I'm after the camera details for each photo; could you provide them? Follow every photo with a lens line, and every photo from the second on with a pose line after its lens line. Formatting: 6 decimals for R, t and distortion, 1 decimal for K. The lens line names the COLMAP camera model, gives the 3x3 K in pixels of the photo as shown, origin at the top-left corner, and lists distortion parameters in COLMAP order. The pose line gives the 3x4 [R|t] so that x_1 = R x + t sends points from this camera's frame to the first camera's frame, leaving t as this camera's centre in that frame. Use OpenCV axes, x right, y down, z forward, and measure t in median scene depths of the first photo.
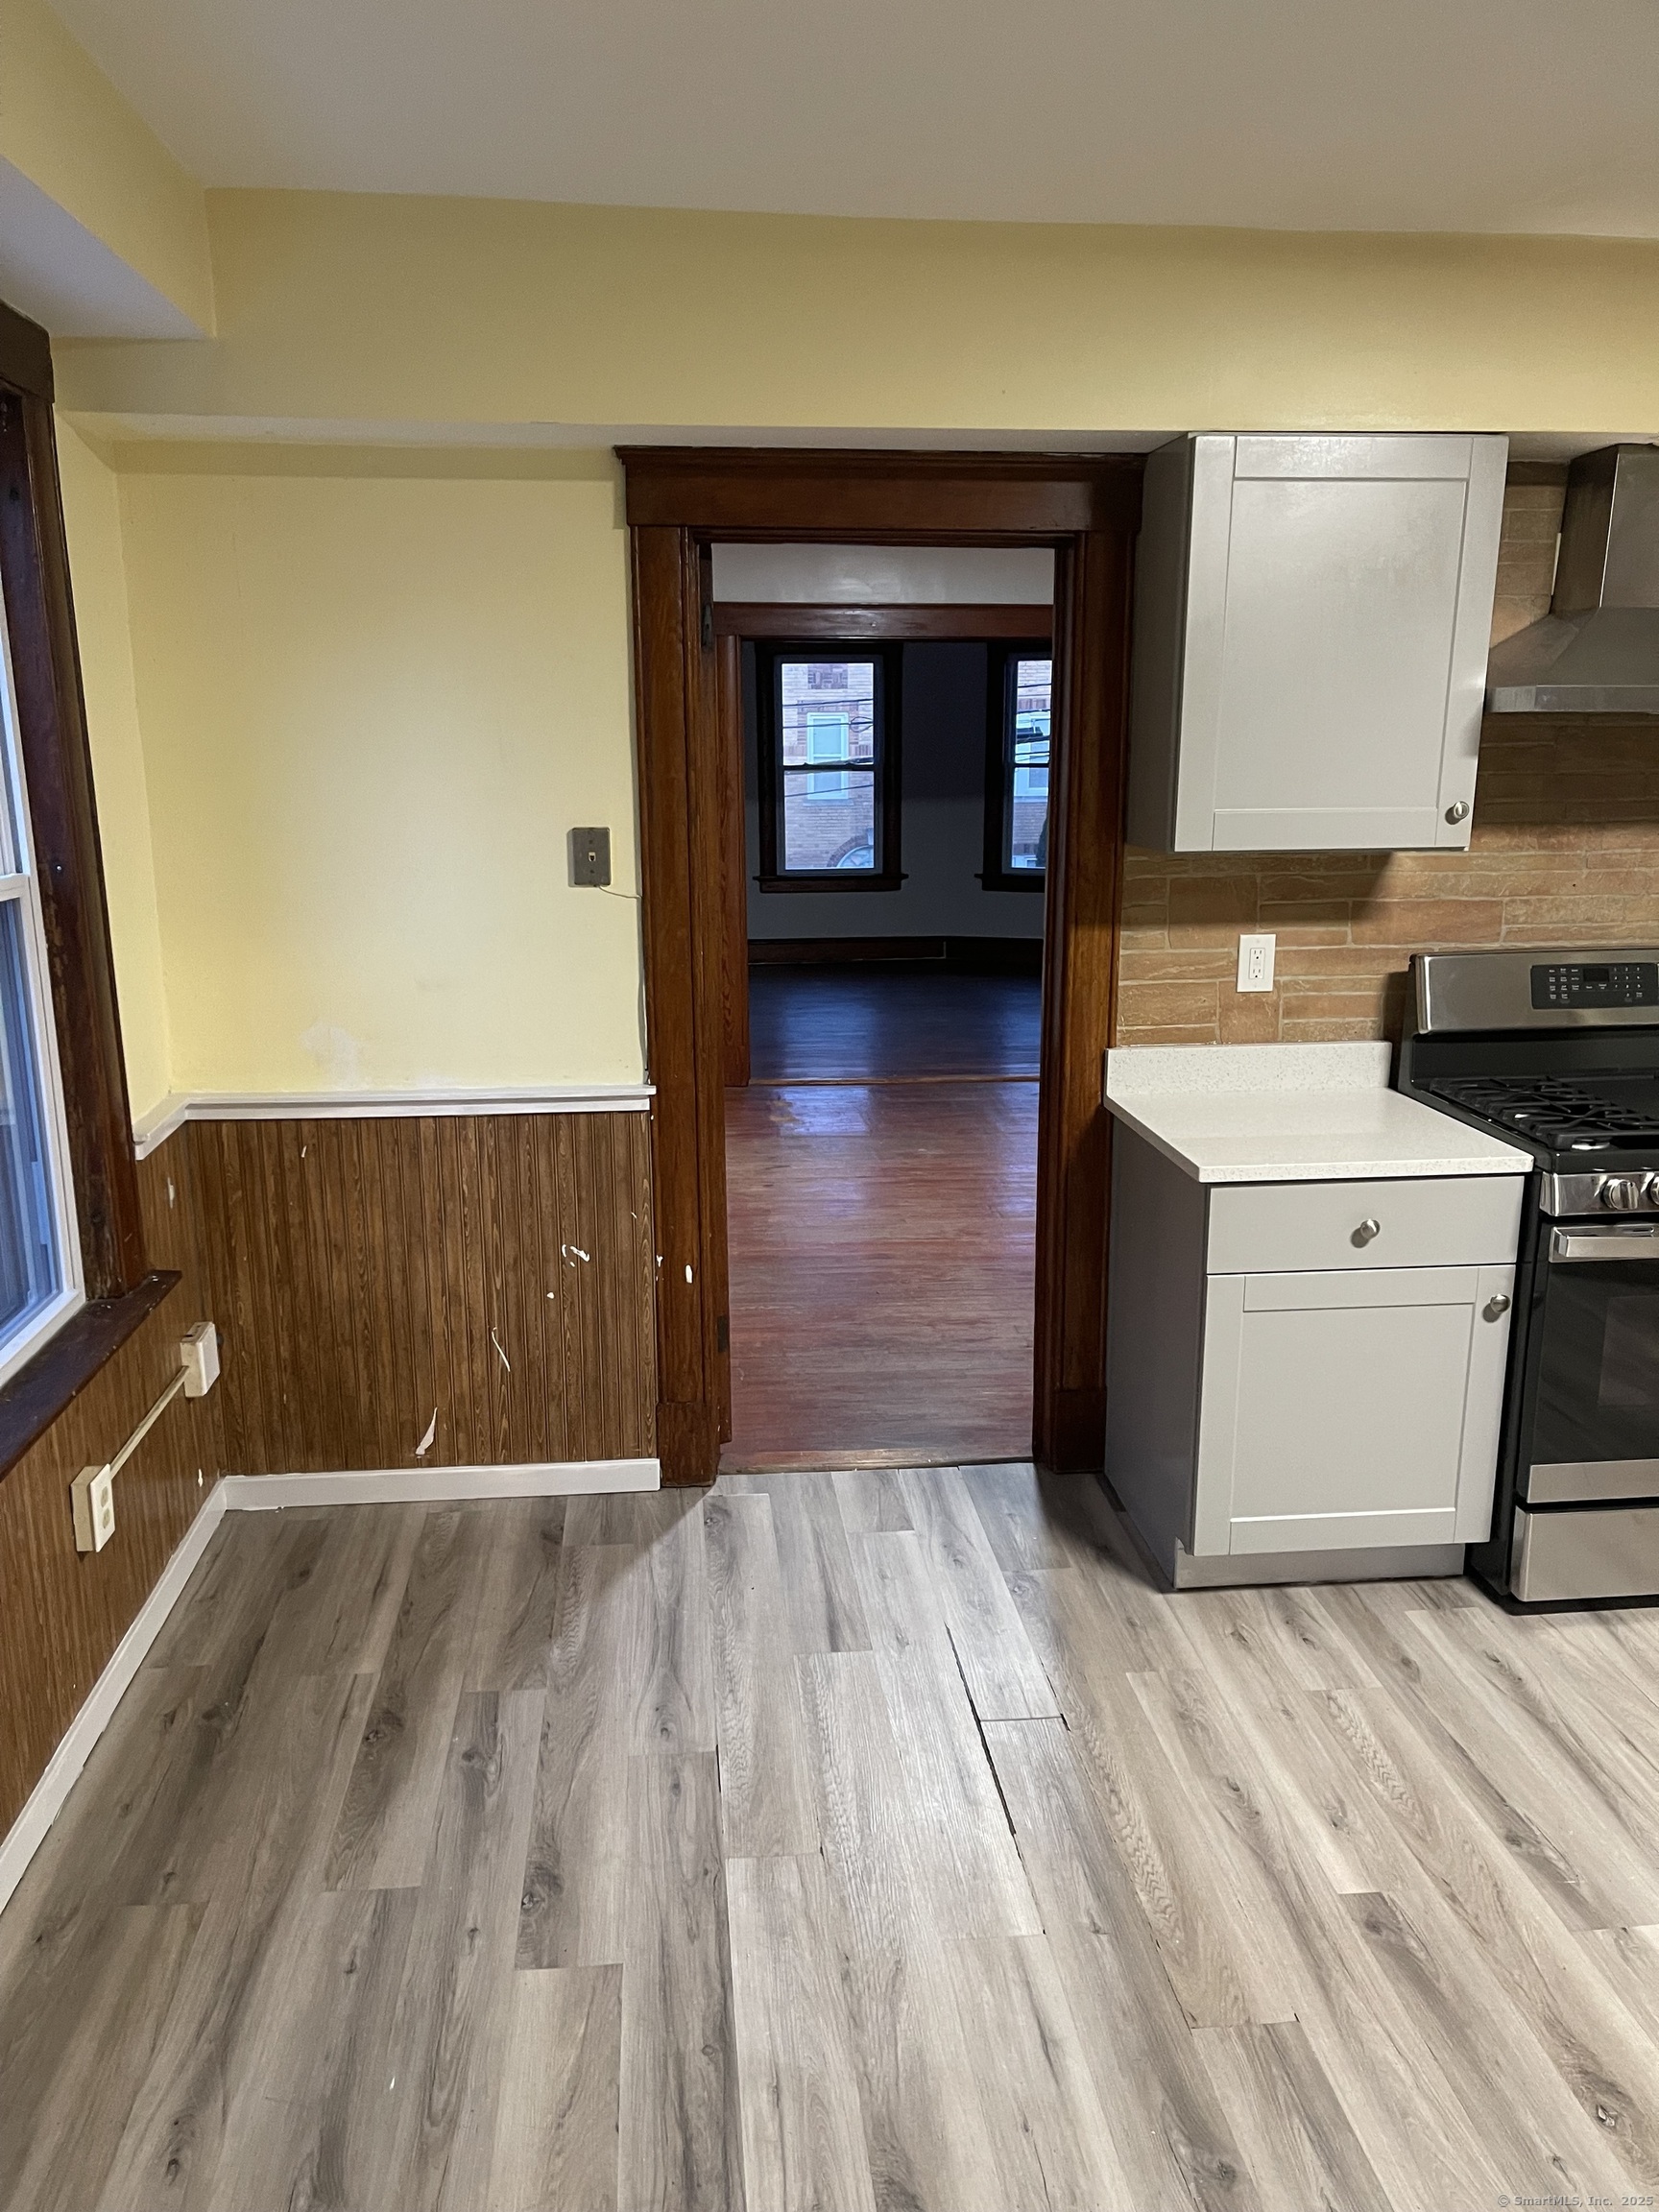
lens RADIAL K [[1662.3, 0, 785.8], [0, 1662.3, 1150.4], [0, 0, 1]] dist [0.067760, -0.114283]
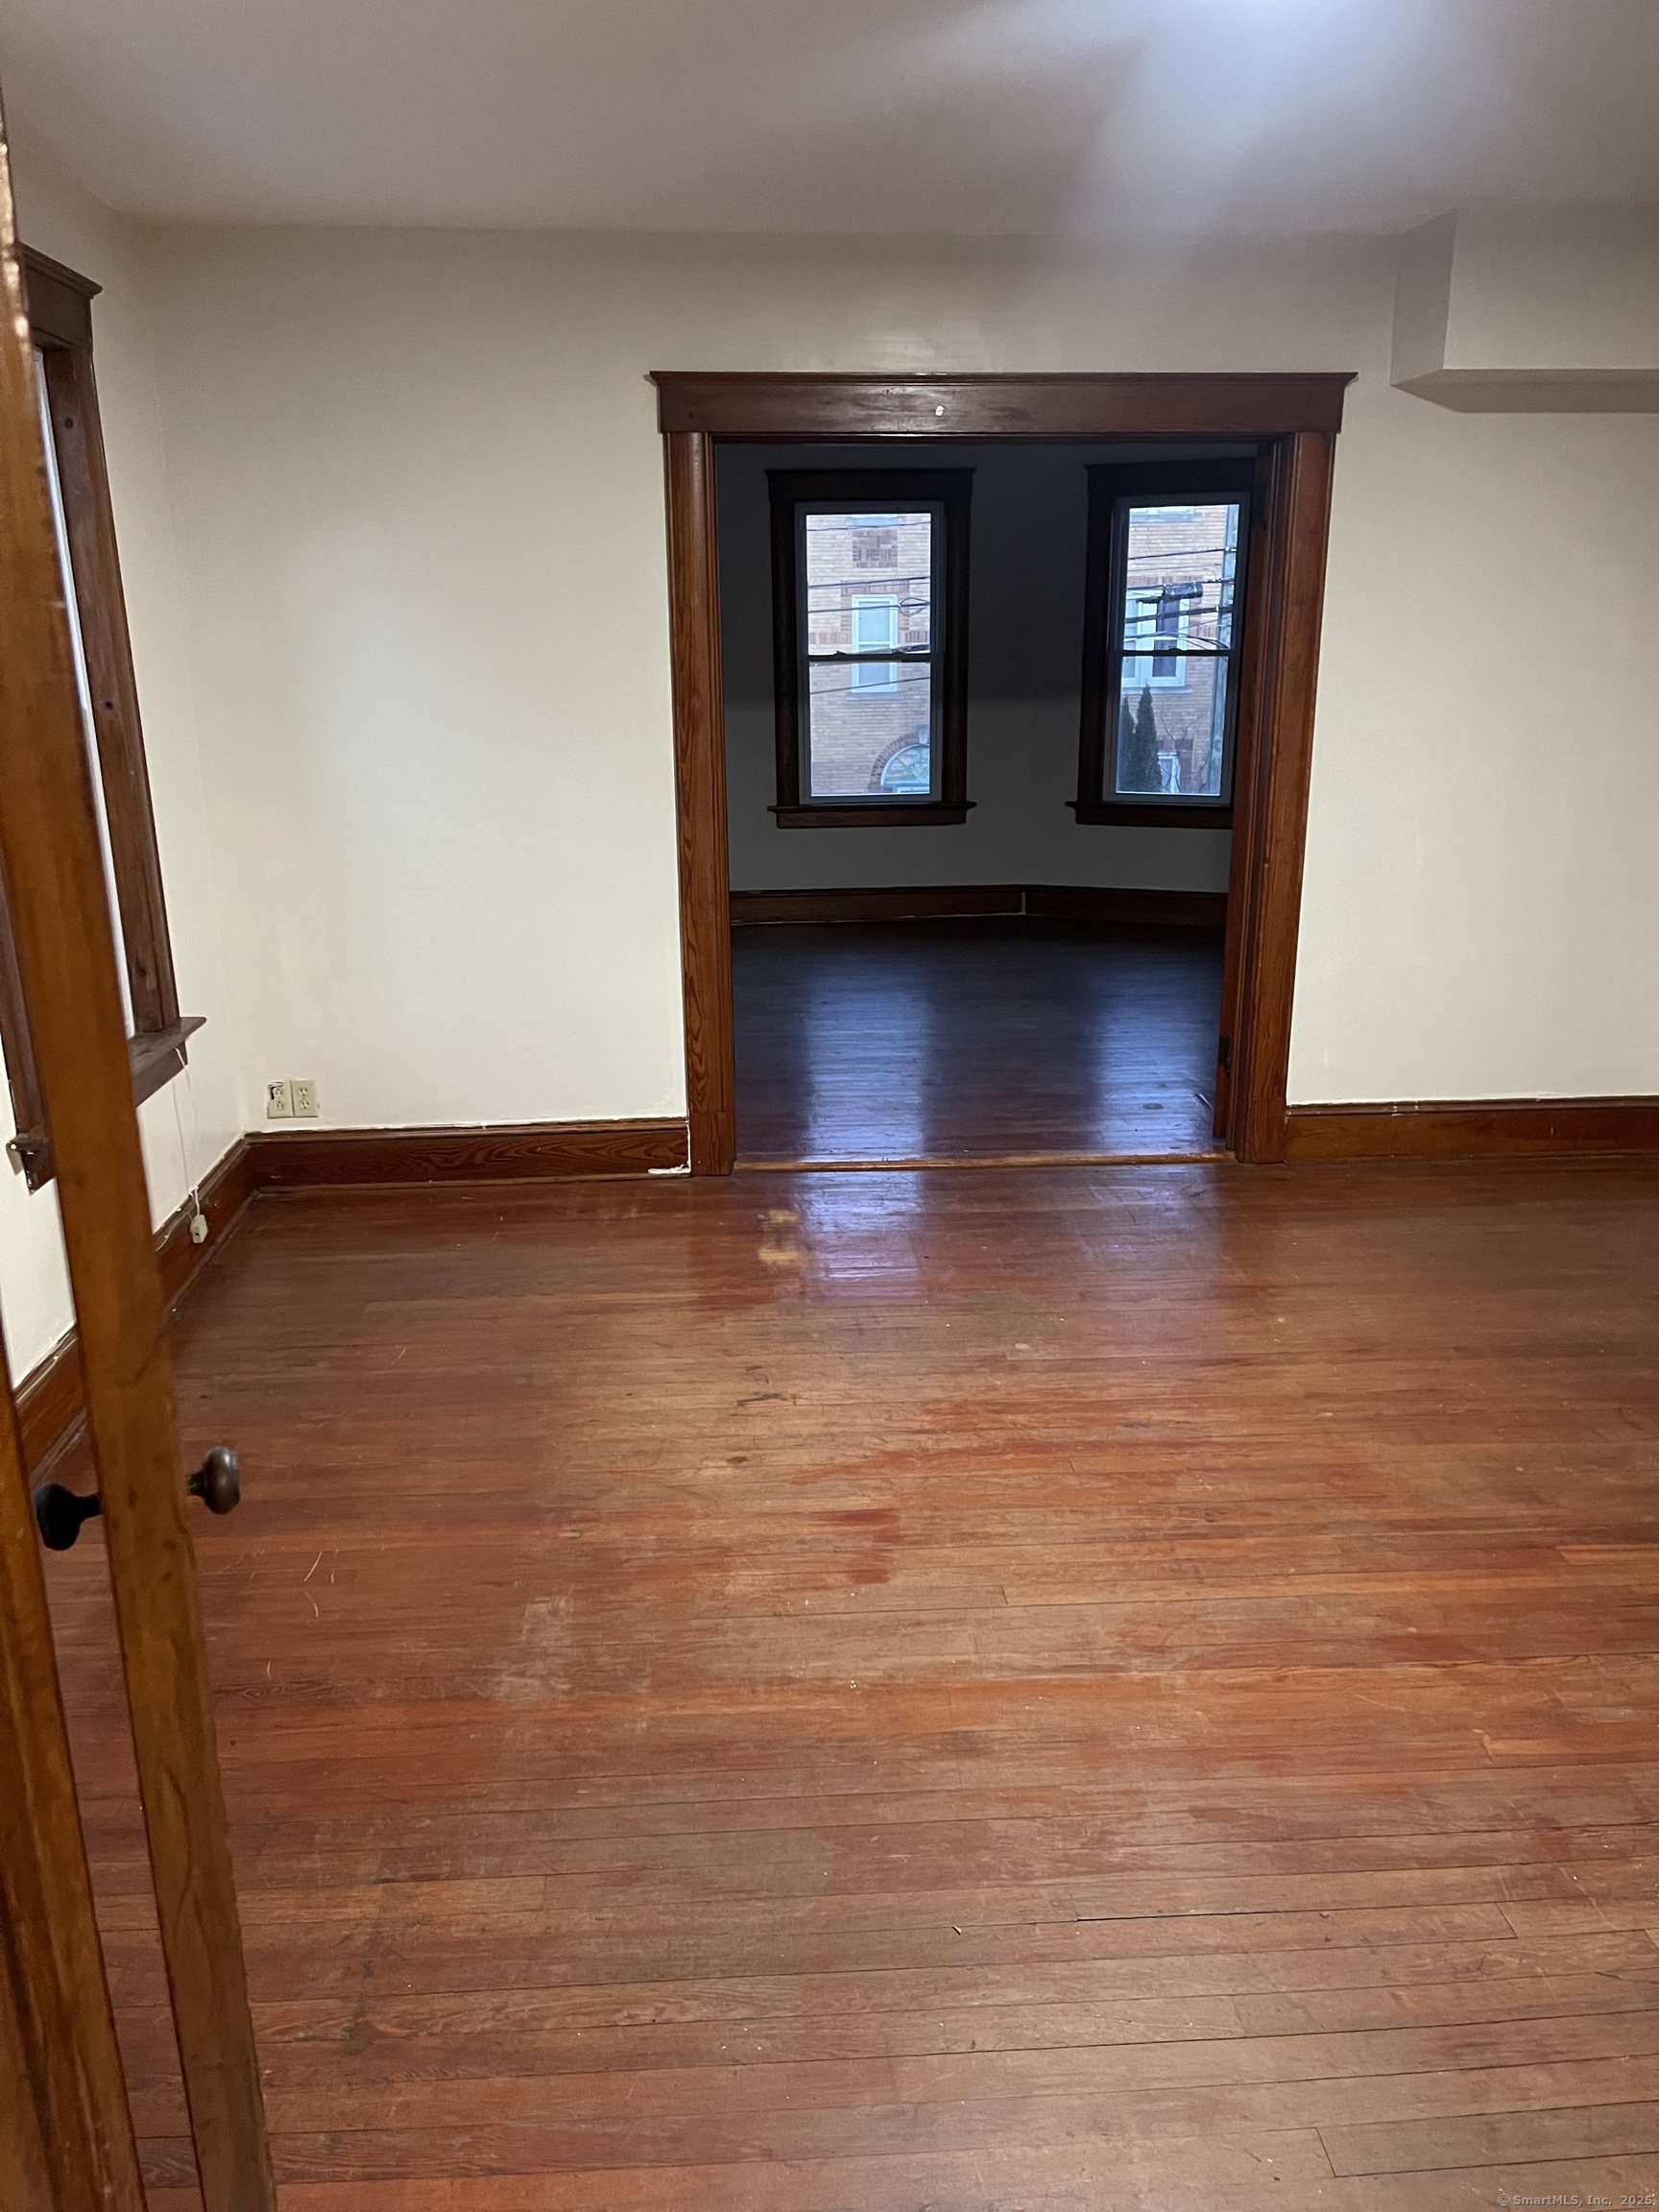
lens RADIAL K [[1664.7, 0, 800.4], [0, 1664.7, 1105.9], [0, 0, 1]] dist [0.085427, -0.100942]
pose [[0.999800, 0.002905, -0.019804, 0.036856], [-0.002182, 0.999333, 0.036440, -0.206724], [0.019896, -0.036390, 0.999140, 0.893446]]
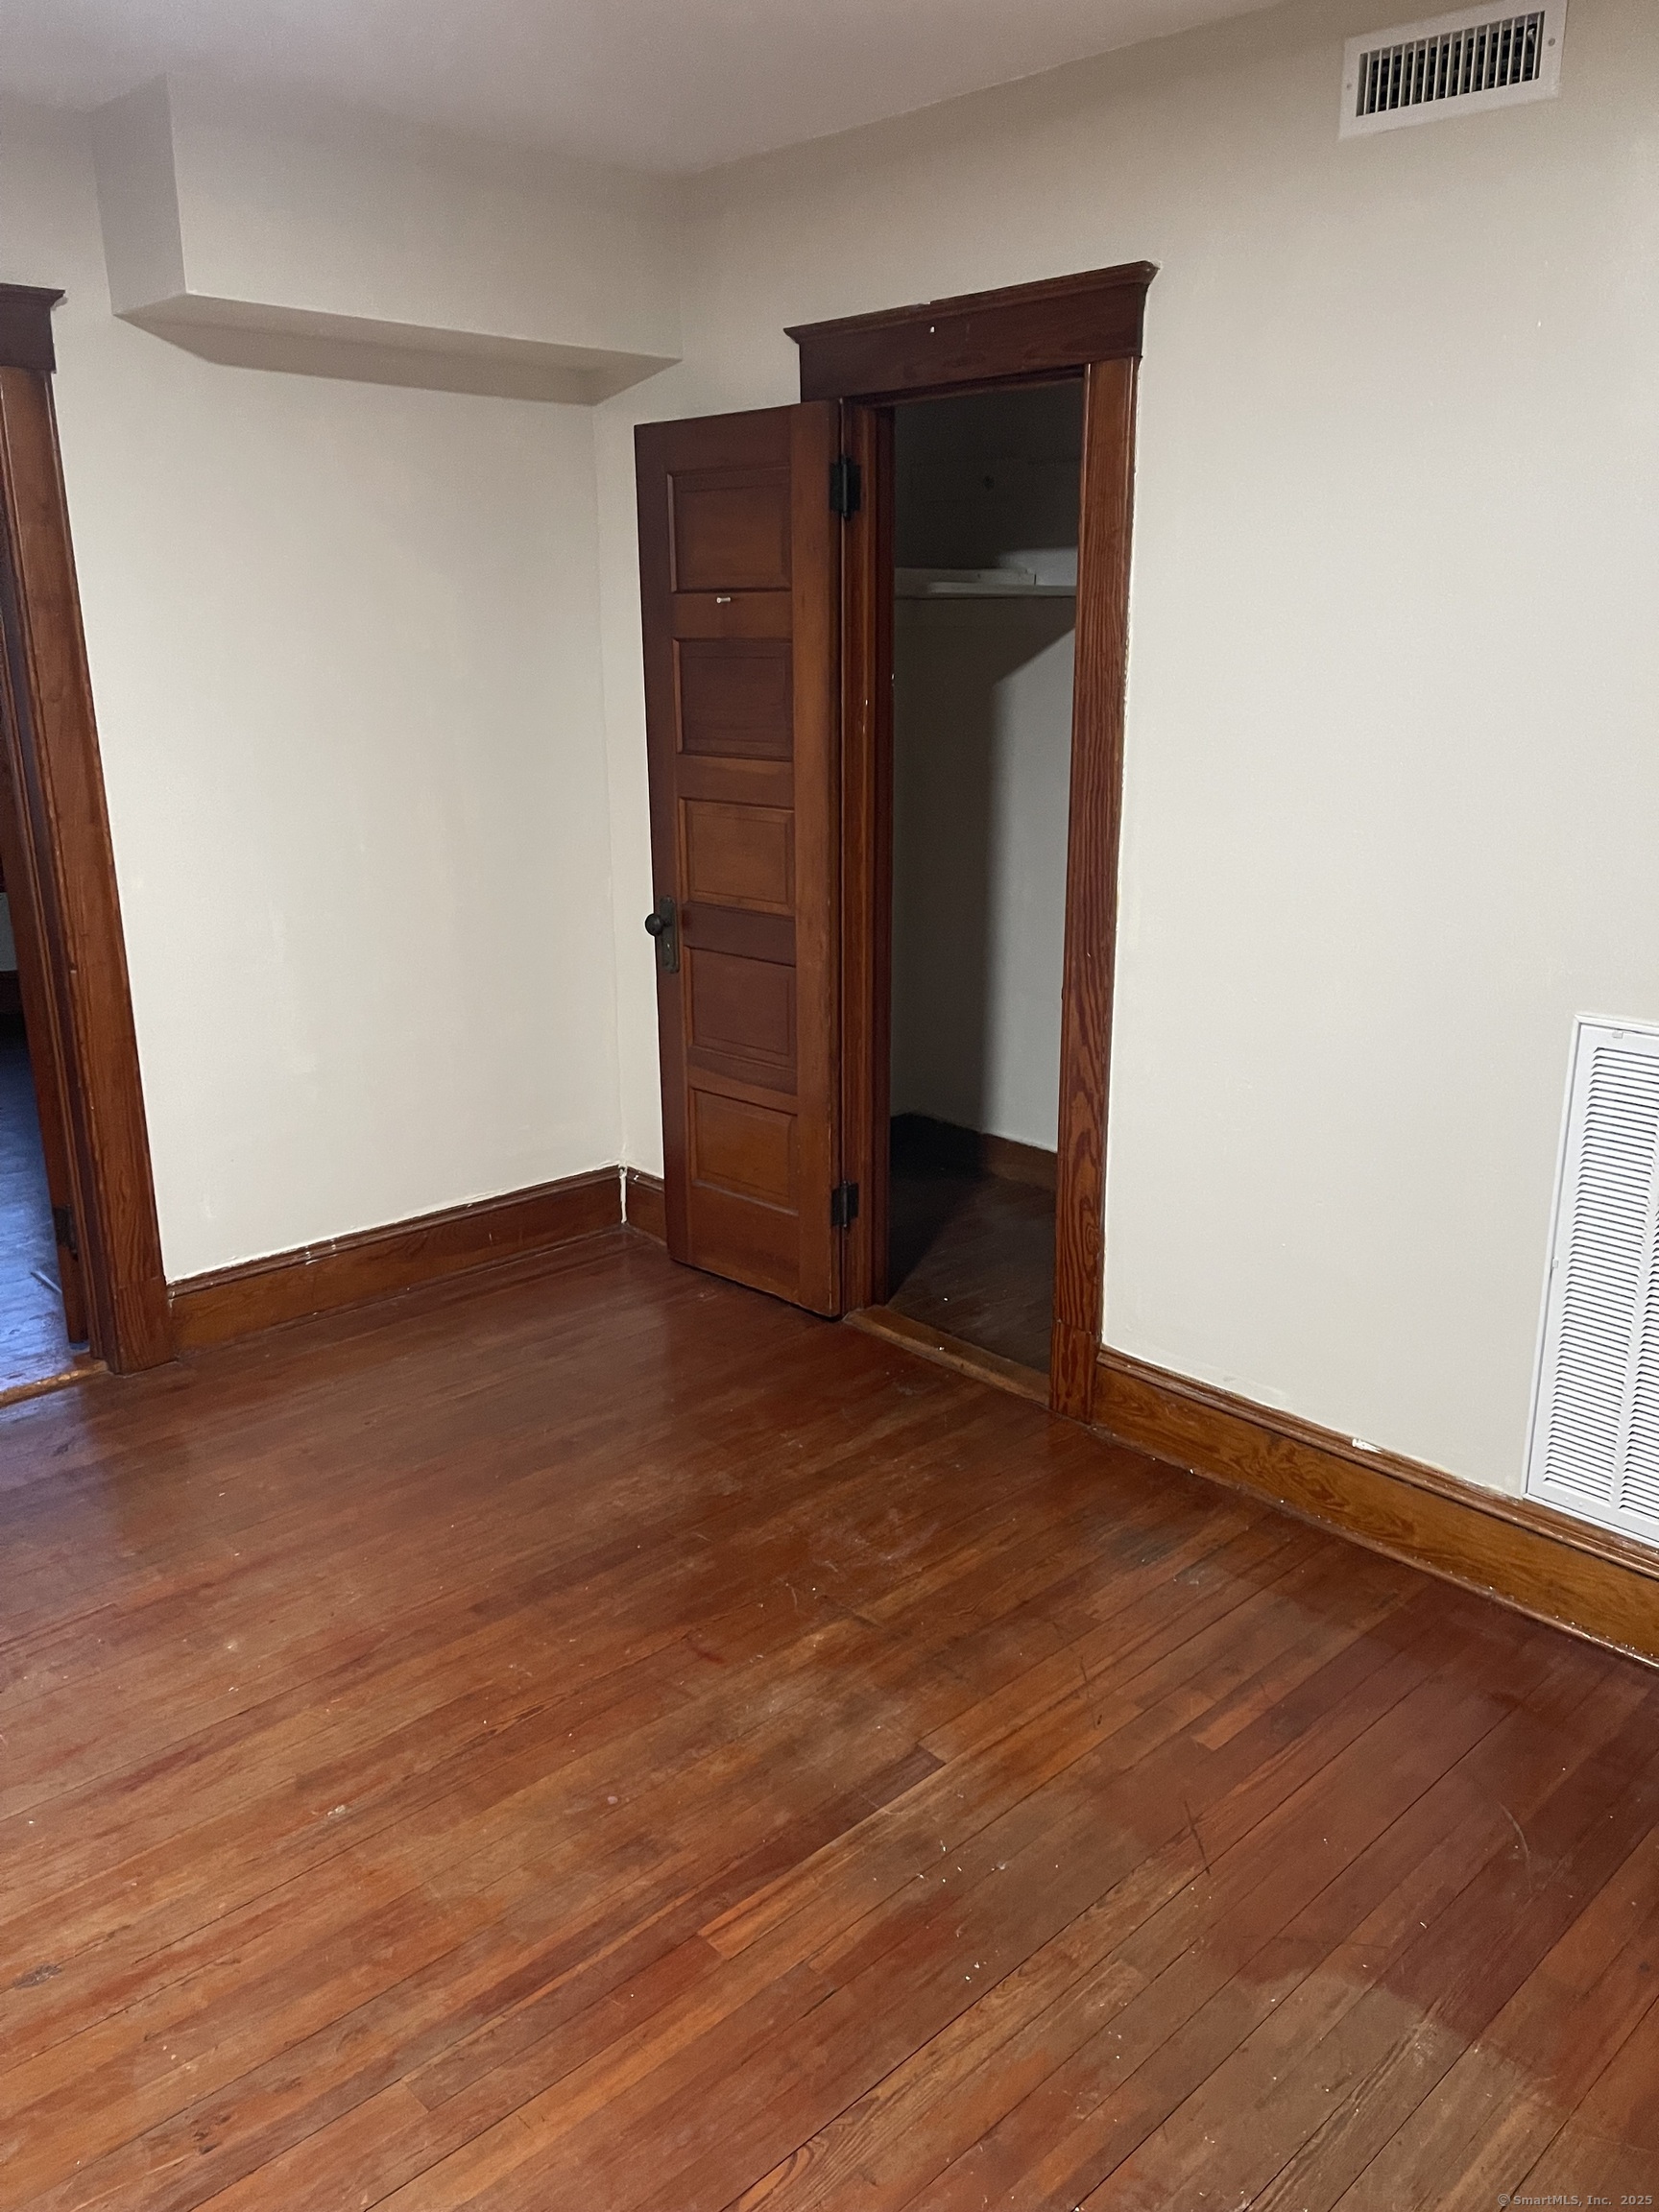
lens RADIAL K [[1670.7, 0, 839.0], [0, 1670.7, 1093.3], [0, 0, 1]] dist [0.082963, -0.111729]
pose [[0.774023, -0.163856, 0.611587, 0.122474], [0.152883, 0.985719, 0.070604, -0.286936], [-0.614422, 0.038852, 0.788020, 1.236742]]
